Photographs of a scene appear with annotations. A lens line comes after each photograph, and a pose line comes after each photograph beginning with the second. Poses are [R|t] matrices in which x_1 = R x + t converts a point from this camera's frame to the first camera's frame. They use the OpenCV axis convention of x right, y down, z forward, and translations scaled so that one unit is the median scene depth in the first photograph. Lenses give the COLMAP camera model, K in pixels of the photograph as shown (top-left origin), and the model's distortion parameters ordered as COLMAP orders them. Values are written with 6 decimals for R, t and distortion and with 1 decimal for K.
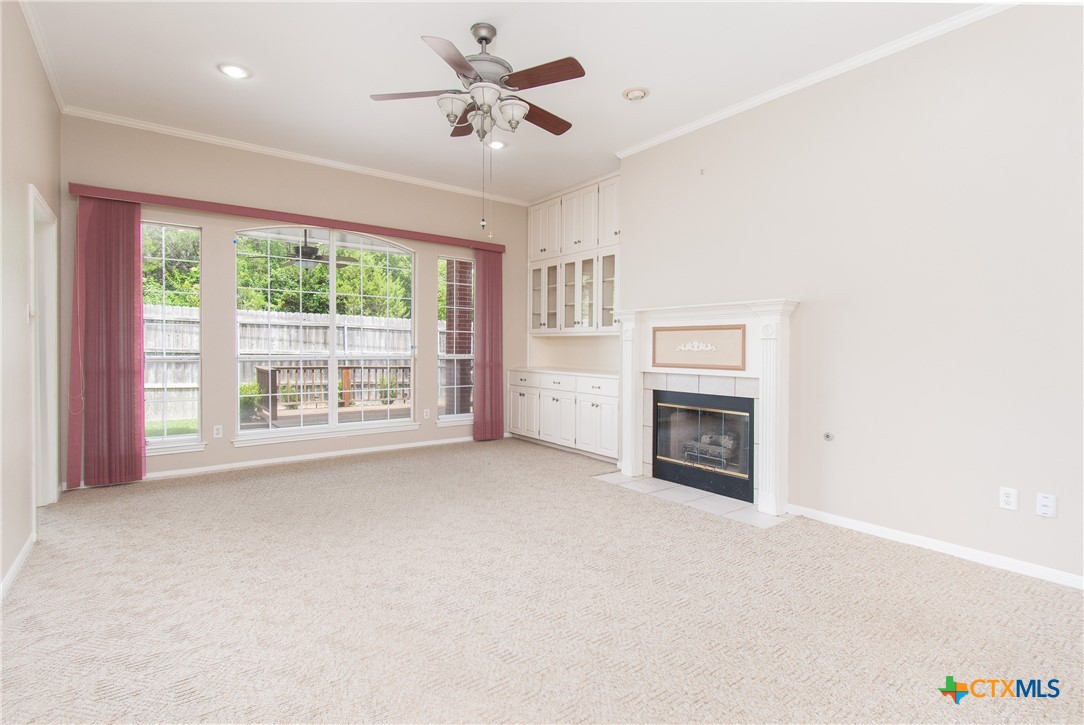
lens RADIAL K [[529.7, 0, 542.0], [0, 529.7, 362.5], [0, 0, 1]] dist [-0.001523, -0.000104]
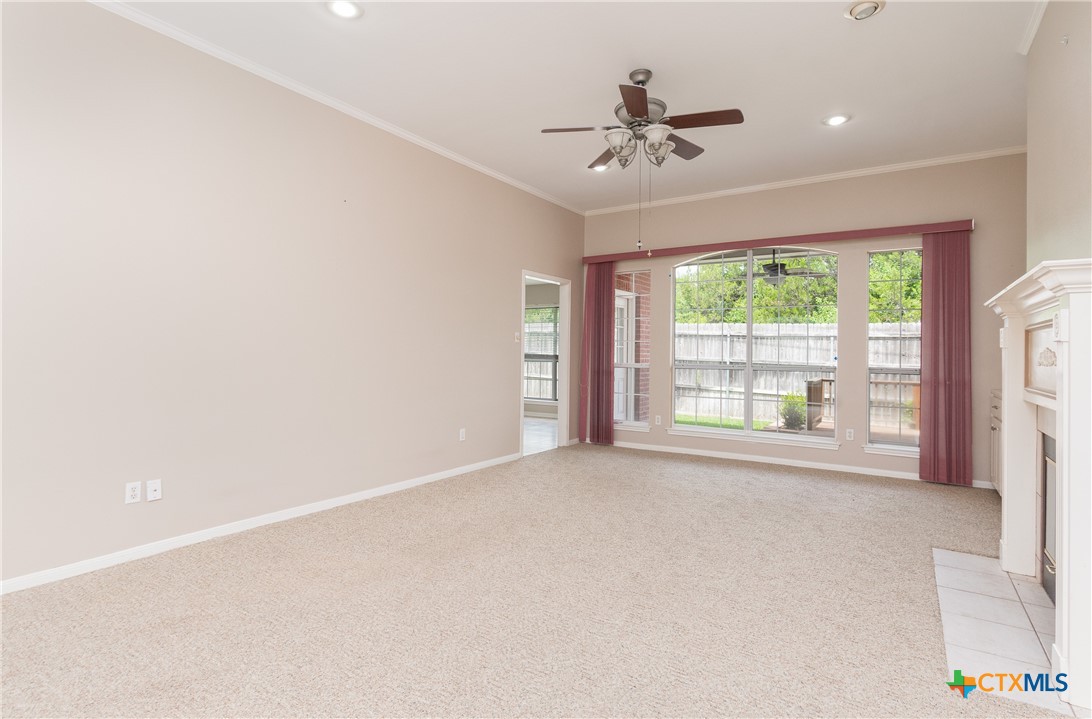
lens RADIAL K [[540.2, 0, 545.1], [0, 540.2, 349.7], [0, 0, 1]] dist [0.000241, 0.000165]
pose [[0.332710, -0.007603, -0.942998, 0.554001], [-0.042264, 0.998842, -0.022966, -0.001734], [0.942082, 0.047496, 0.332004, 0.271471]]
